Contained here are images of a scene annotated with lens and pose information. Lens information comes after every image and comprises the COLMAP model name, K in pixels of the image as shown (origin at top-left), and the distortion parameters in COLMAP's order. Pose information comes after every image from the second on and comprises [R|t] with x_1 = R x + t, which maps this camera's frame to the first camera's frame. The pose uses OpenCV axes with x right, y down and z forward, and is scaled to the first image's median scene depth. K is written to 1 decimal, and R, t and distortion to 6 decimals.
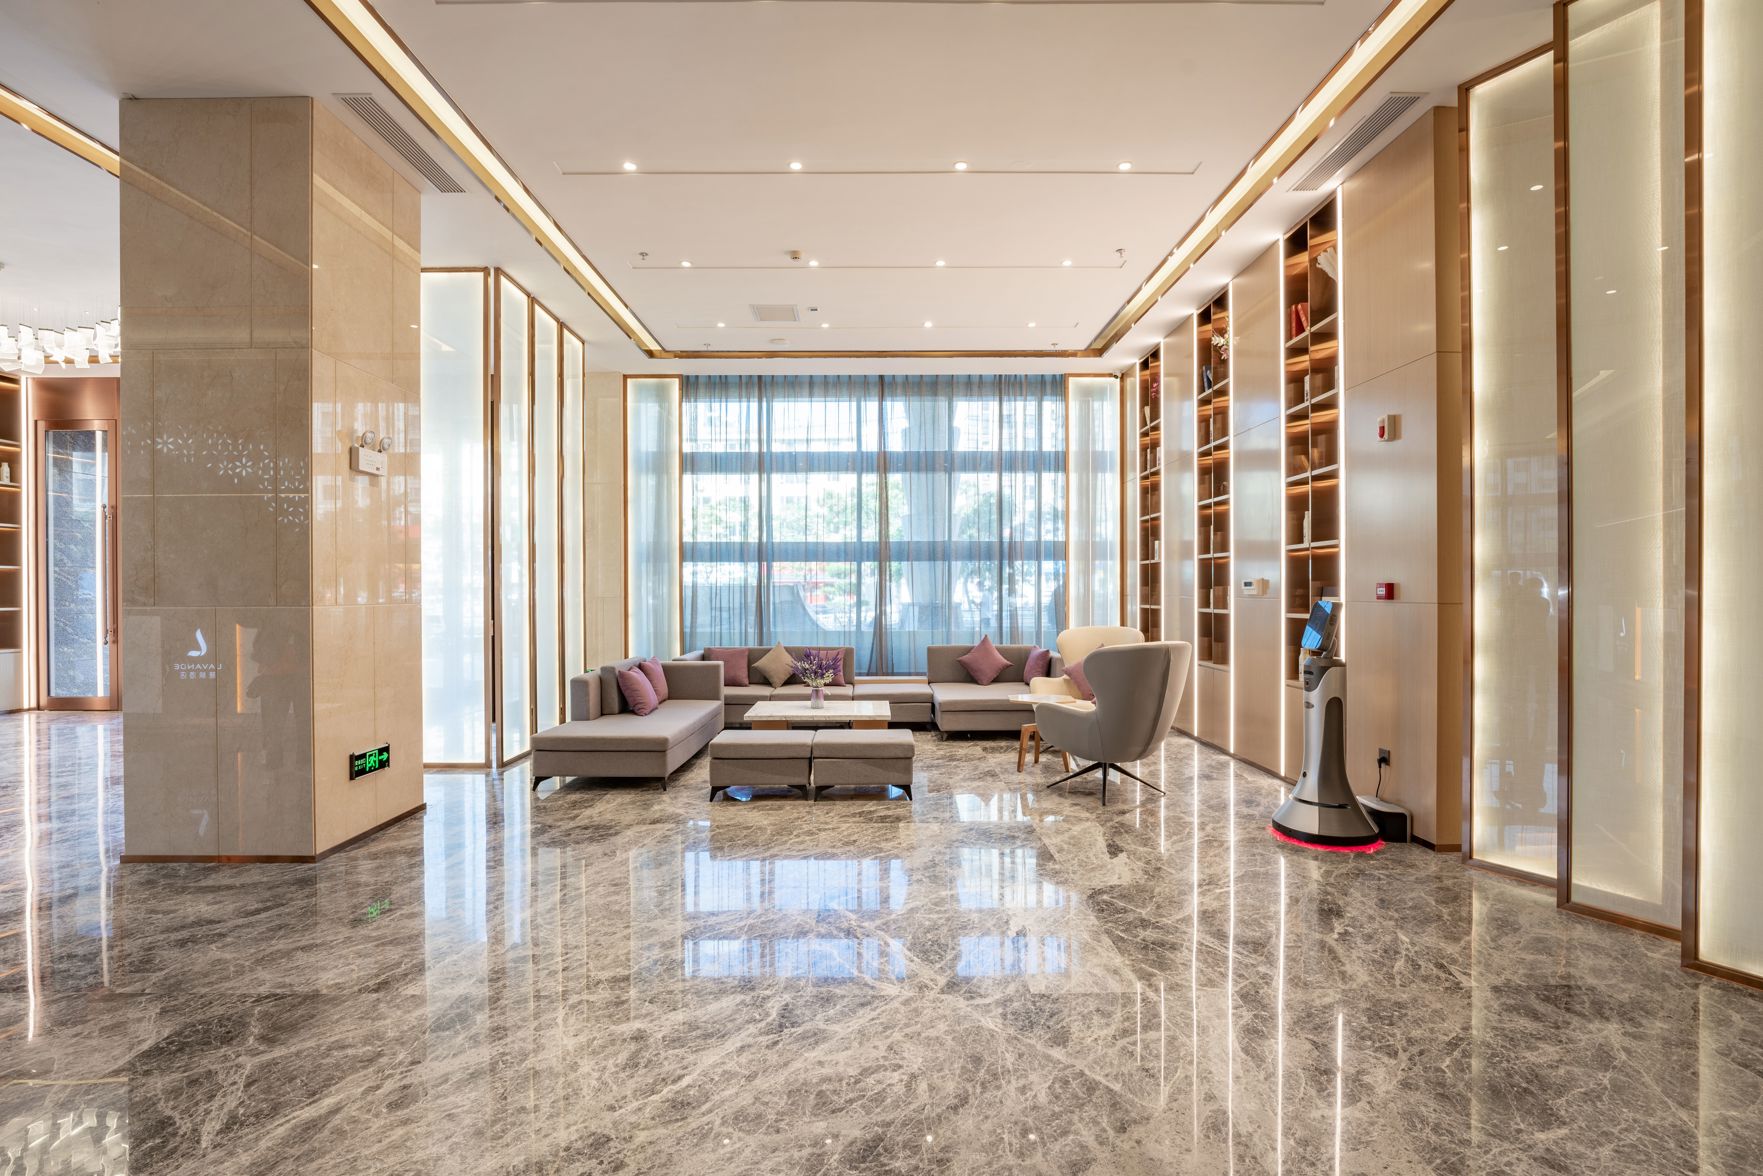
lens RADIAL K [[774.8, 0, 880.6], [0, 774.8, 591.2], [0, 0, 1]] dist [-0.014953, -0.000111]
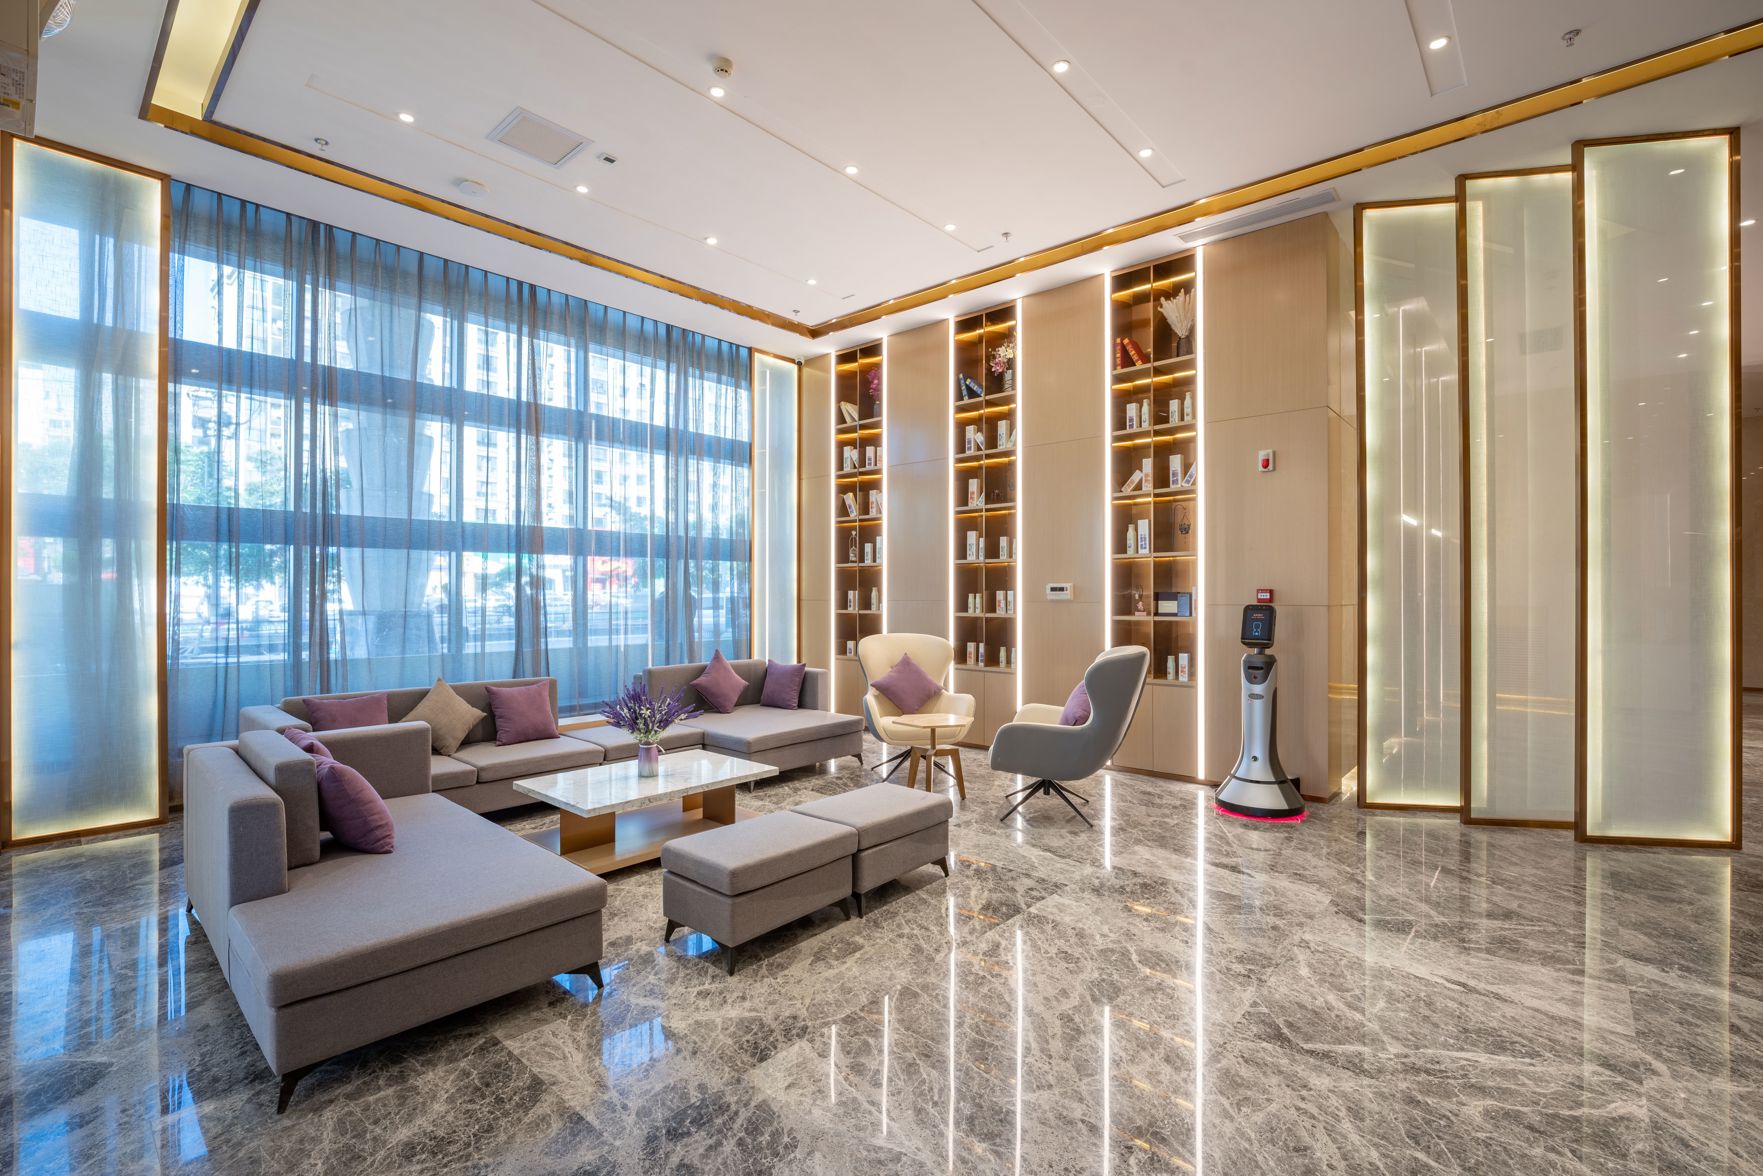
lens RADIAL K [[774.8, 0, 881.0], [0, 774.8, 592.3], [0, 0, 1]] dist [-0.014953, -0.000111]
pose [[0.673801, 0.003399, 0.738905, -0.621108], [-0.000937, 0.999993, -0.003746, -0.000894], [-0.738912, 0.001832, 0.673799, 0.609630]]
